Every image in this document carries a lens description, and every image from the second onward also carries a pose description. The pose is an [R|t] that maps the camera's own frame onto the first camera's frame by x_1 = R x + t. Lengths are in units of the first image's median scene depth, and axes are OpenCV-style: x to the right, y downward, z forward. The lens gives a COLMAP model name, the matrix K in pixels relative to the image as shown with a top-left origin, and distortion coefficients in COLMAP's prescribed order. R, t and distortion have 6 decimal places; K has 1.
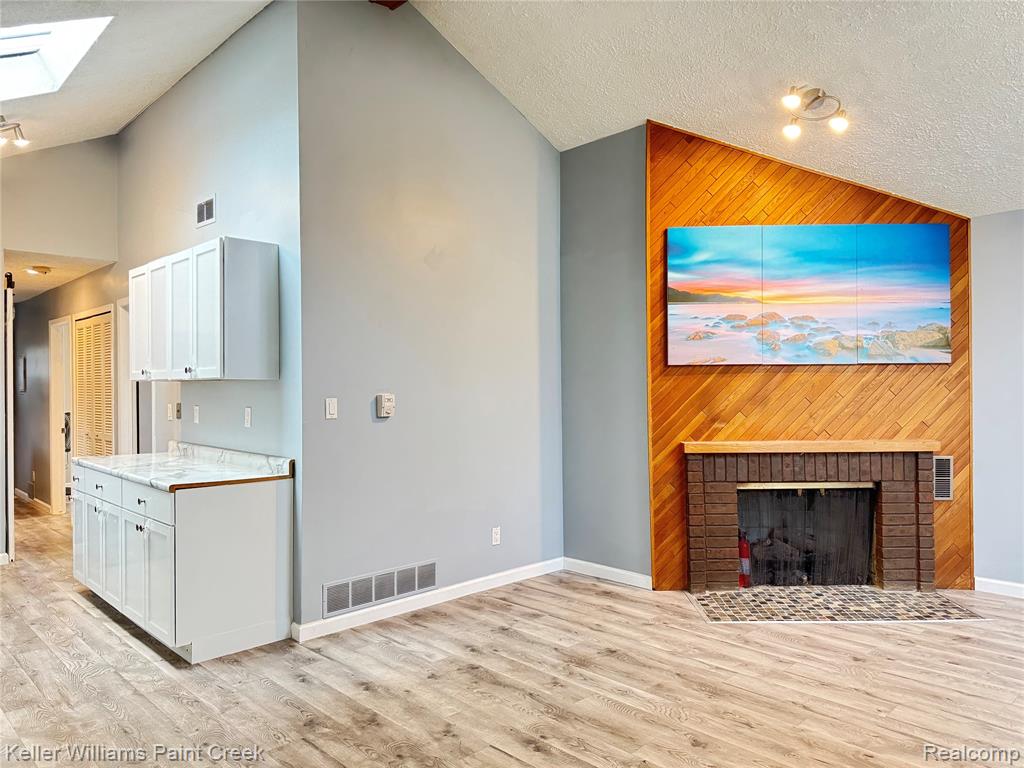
lens RADIAL K [[716.8, 0, 539.7], [0, 716.8, 372.3], [0, 0, 1]] dist [-0.005498, -0.030538]
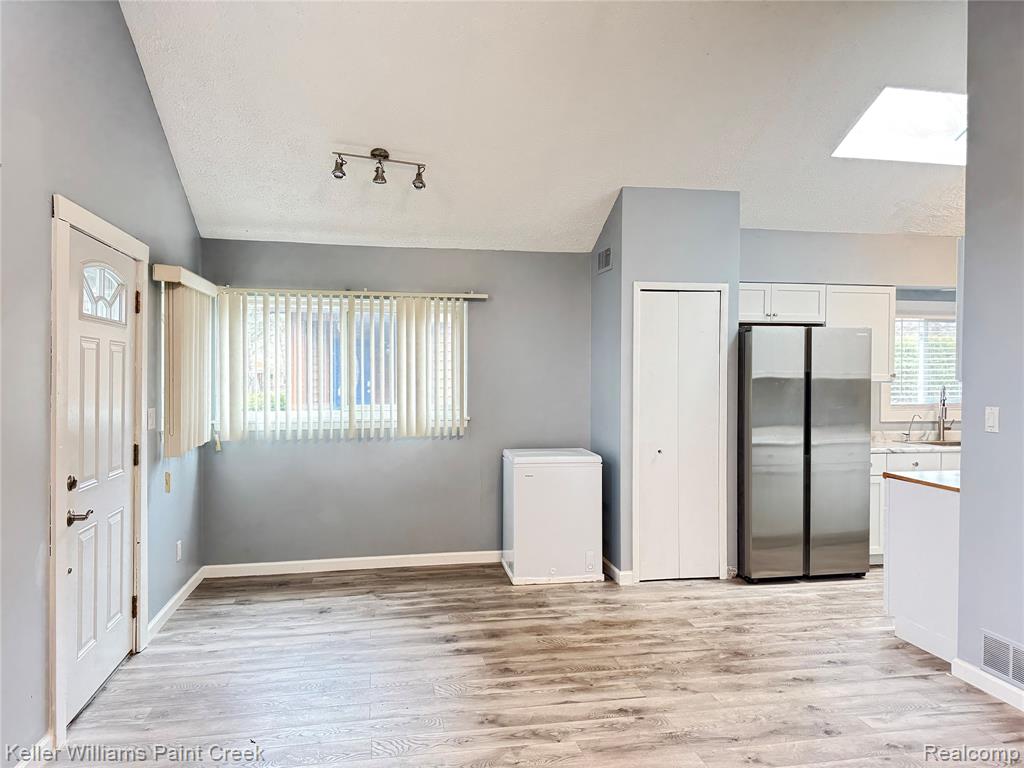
lens RADIAL K [[716.8, 0, 509.5], [0, 716.8, 379.4], [0, 0, 1]] dist [-0.005498, -0.030538]
pose [[-0.577247, 0.014610, -0.816439, 0.898202], [0.015083, 0.999860, 0.007228, -0.019594], [0.816430, -0.008142, -0.577386, 1.309820]]
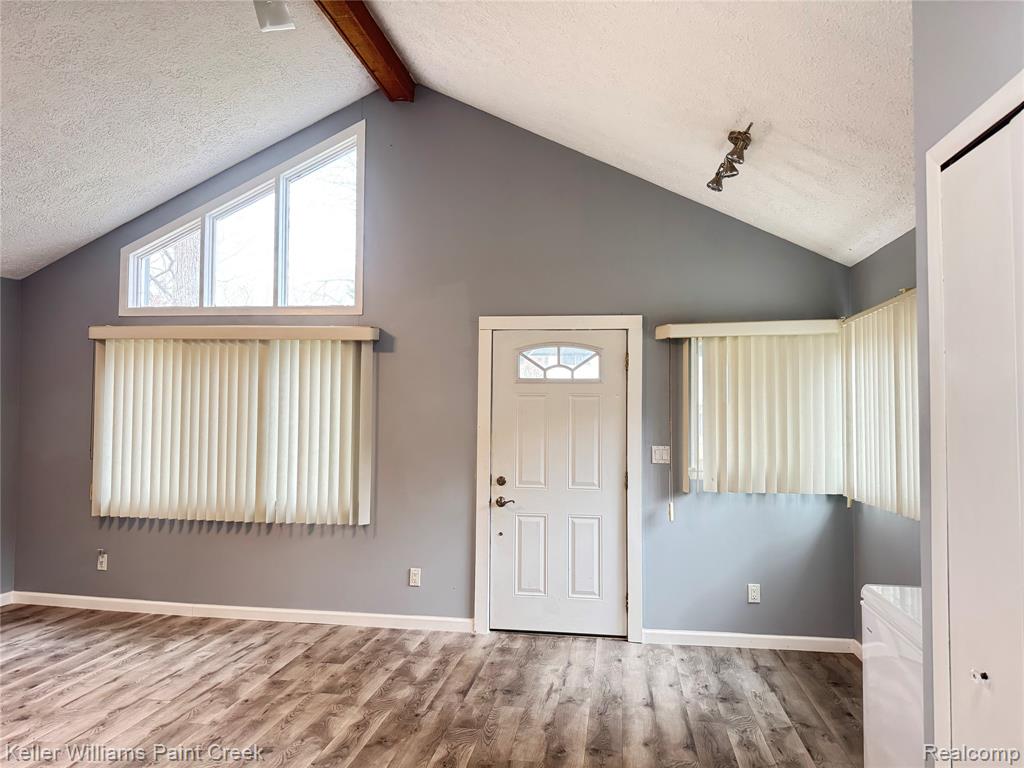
lens RADIAL K [[716.8, 0, 511.8], [0, 716.8, 383.5], [0, 0, 1]] dist [-0.005498, -0.030538]
pose [[-0.597343, 0.029318, 0.801450, -0.814649], [-0.021863, 0.998365, -0.052816, -0.010724], [-0.801688, -0.049071, -0.595725, 1.207708]]
